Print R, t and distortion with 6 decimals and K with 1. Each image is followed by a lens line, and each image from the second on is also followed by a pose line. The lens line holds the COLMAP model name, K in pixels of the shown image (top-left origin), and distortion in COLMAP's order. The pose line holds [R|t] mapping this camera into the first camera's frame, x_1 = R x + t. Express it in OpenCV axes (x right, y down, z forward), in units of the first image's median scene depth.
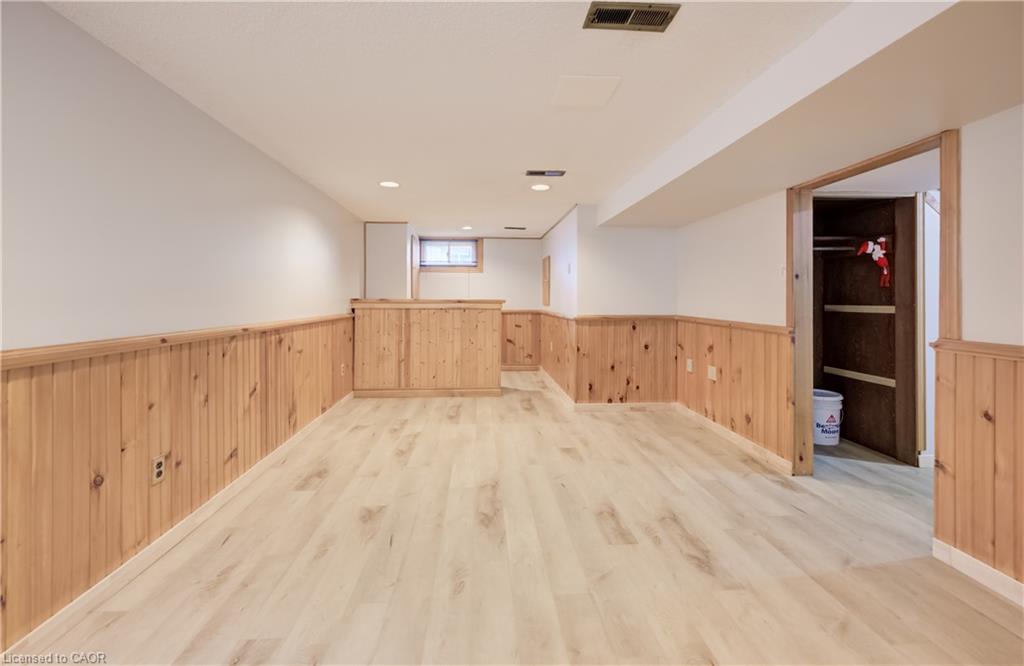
lens RADIAL K [[399.6, 0, 507.8], [0, 399.6, 301.7], [0, 0, 1]] dist [-0.000592, -0.000032]
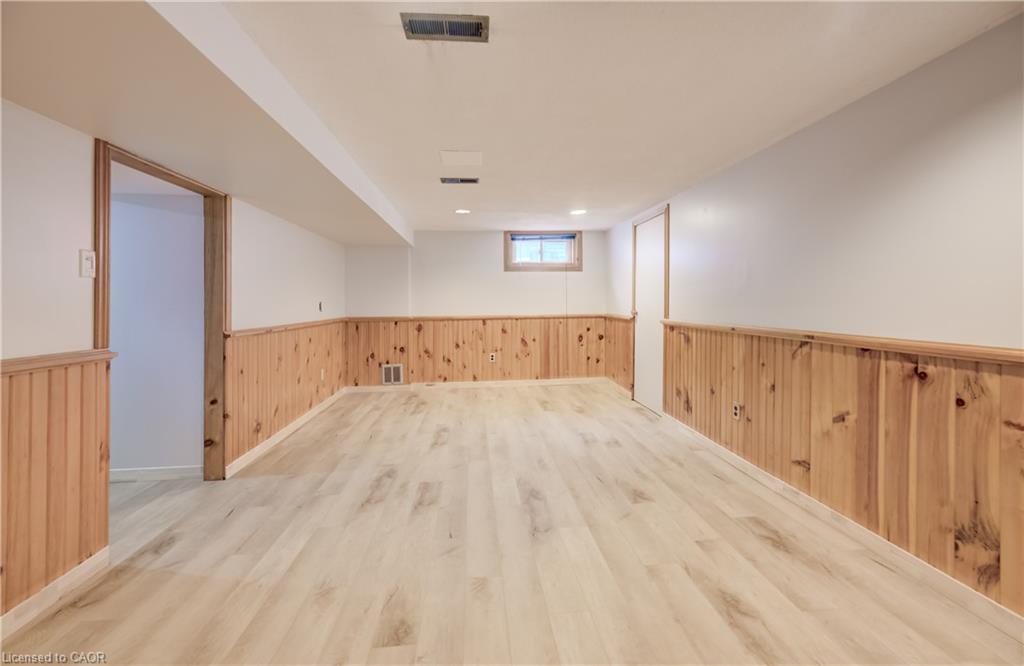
lens RADIAL K [[399.6, 0, 507.8], [0, 399.6, 301.7], [0, 0, 1]] dist [-0.000592, -0.000032]
pose [[-0.999805, 0.006071, -0.018781, 0.040947], [0.005945, 0.999960, 0.006756, -0.021050], [0.018821, 0.006643, -0.999801, 2.091022]]
